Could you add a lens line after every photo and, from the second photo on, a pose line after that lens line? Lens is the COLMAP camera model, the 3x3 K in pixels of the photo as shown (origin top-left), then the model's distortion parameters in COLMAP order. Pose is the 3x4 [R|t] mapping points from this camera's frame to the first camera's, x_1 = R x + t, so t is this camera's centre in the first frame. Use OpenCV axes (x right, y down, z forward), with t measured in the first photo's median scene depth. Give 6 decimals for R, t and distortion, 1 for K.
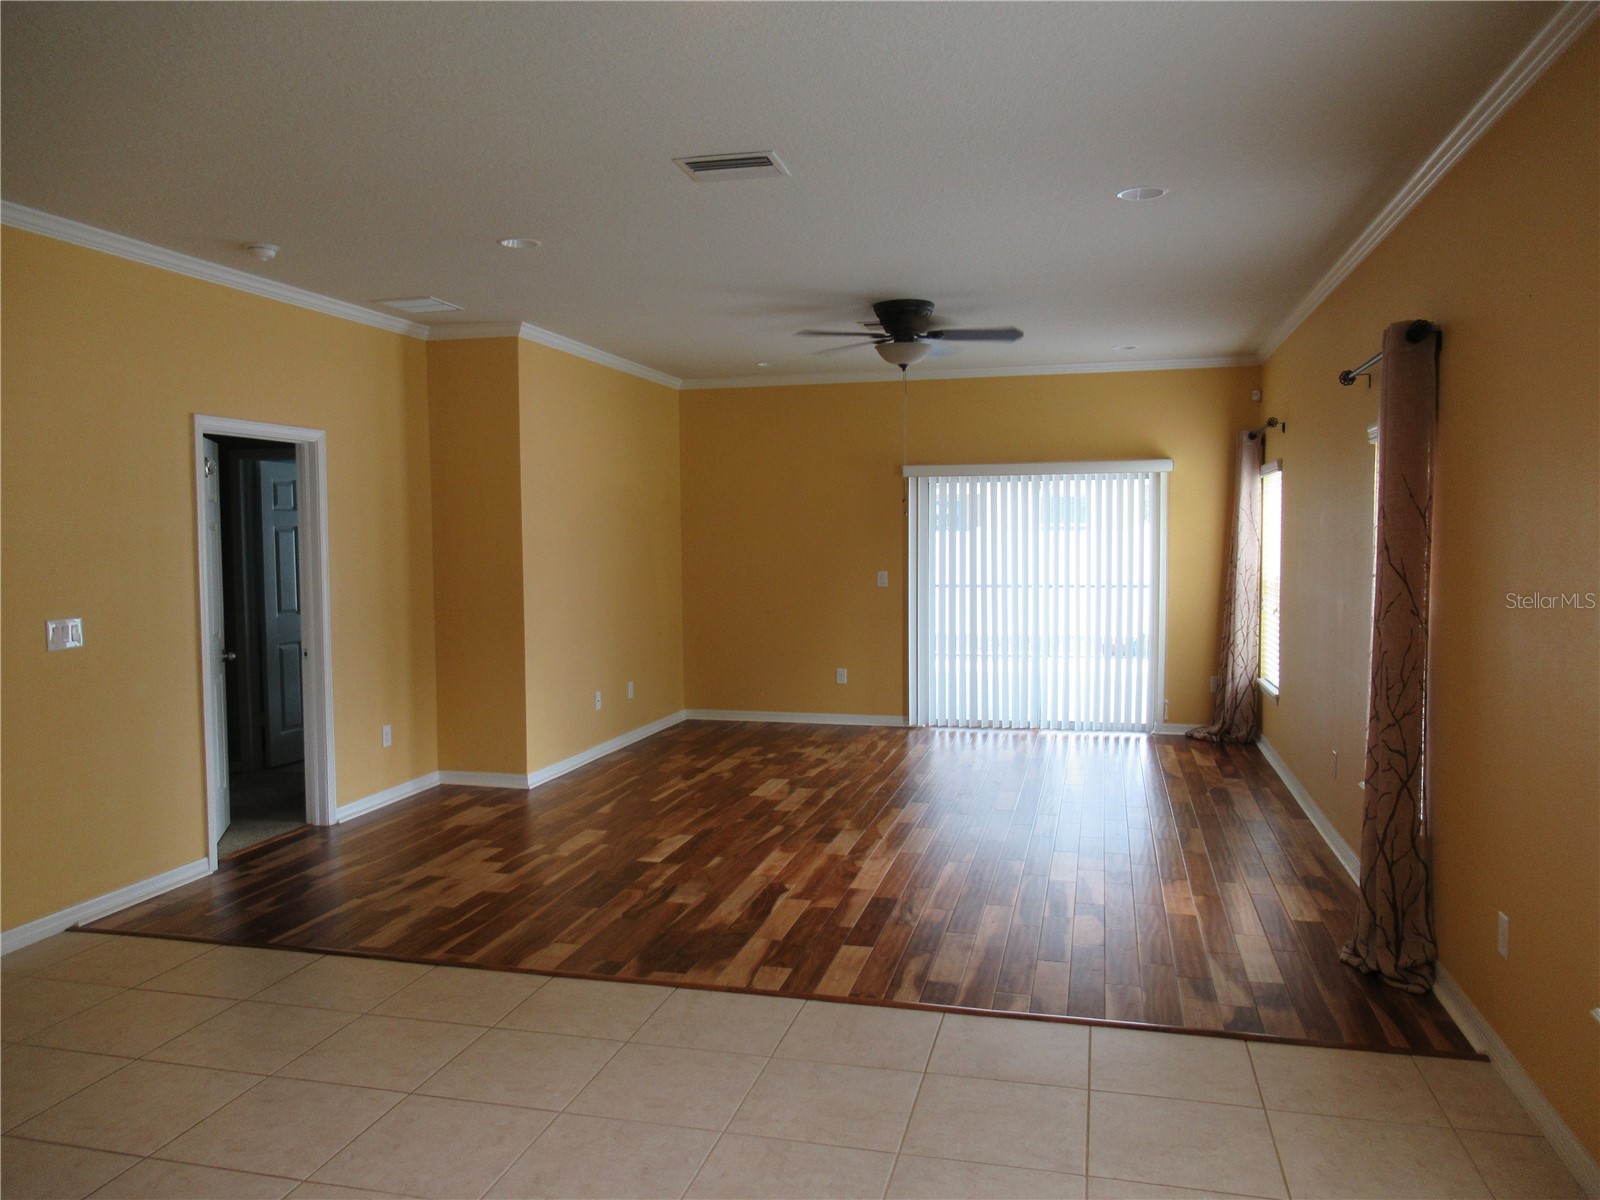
lens RADIAL K [[1195.7, 0, 792.7], [0, 1195.7, 606.4], [0, 0, 1]] dist [-0.005647, 0.000448]
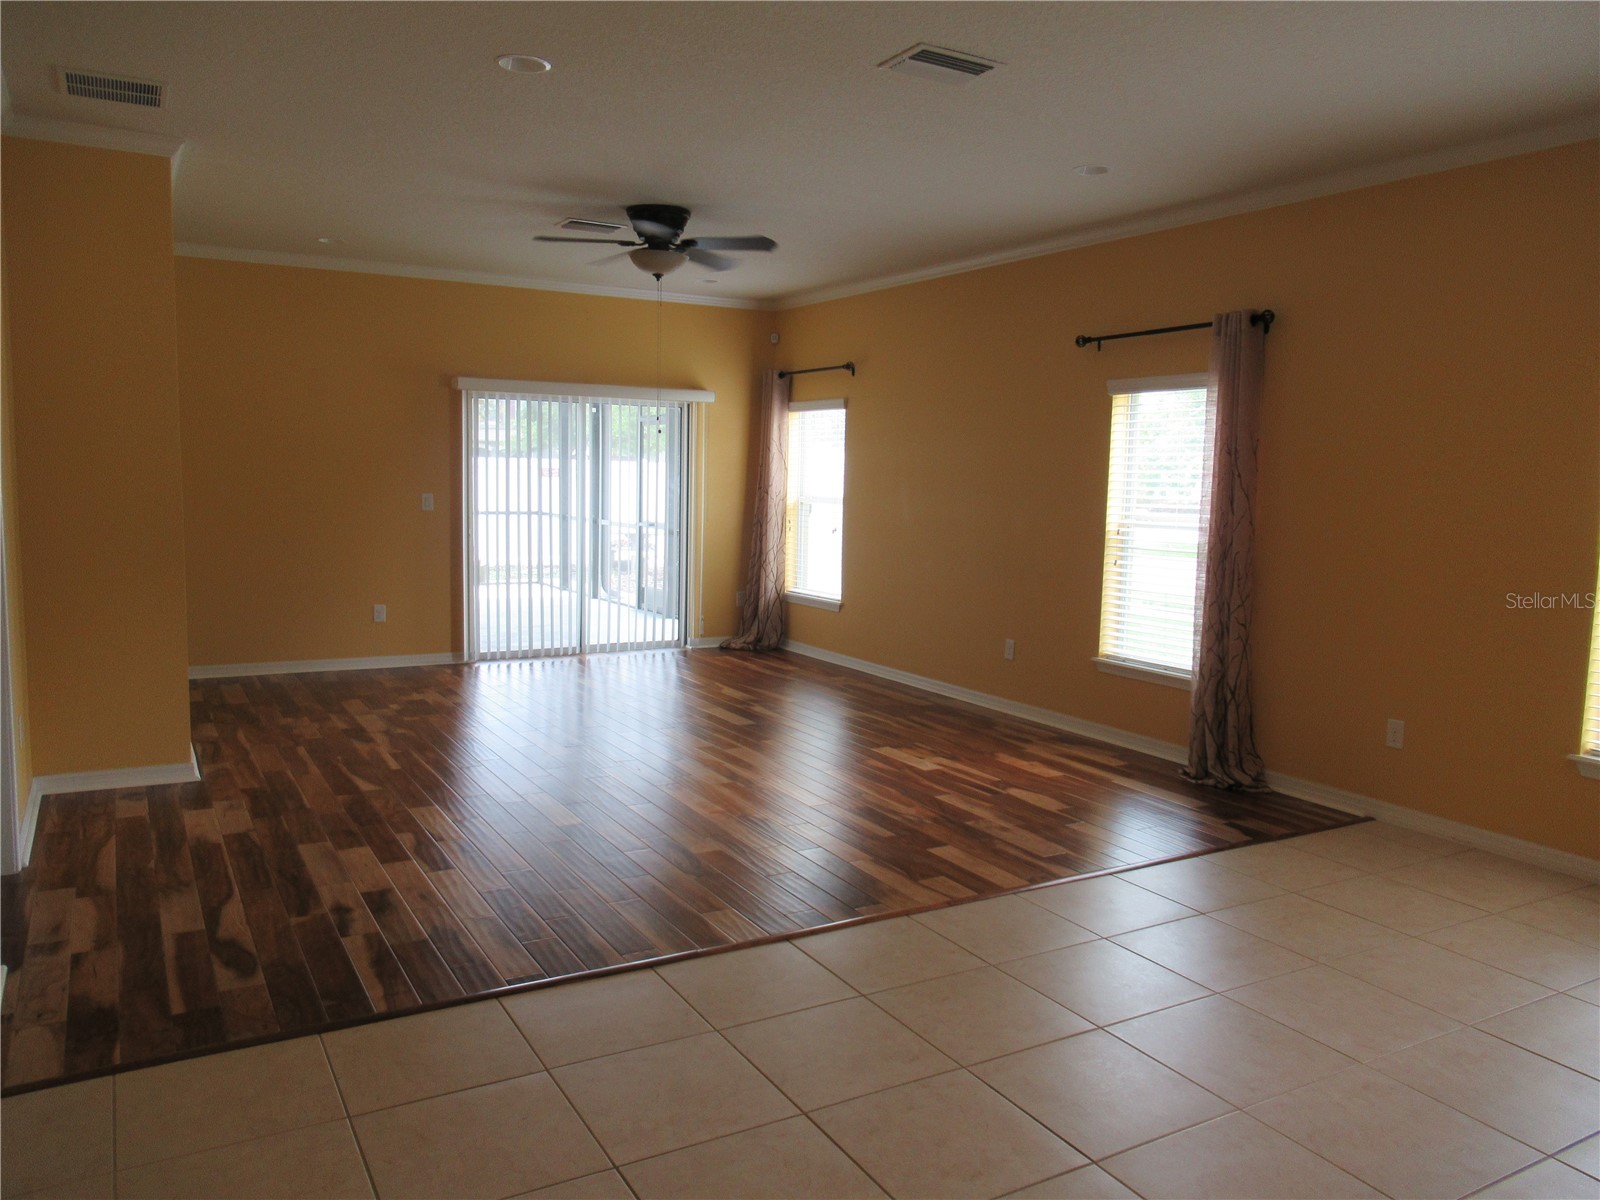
lens RADIAL K [[1195.7, 0, 797.2], [0, 1195.7, 596.2], [0, 0, 1]] dist [-0.005647, 0.000448]
pose [[0.713227, -0.049356, 0.699193, -0.394199], [0.015140, 0.998370, 0.055031, 0.002569], [-0.700769, -0.028664, 0.712812, 0.180473]]
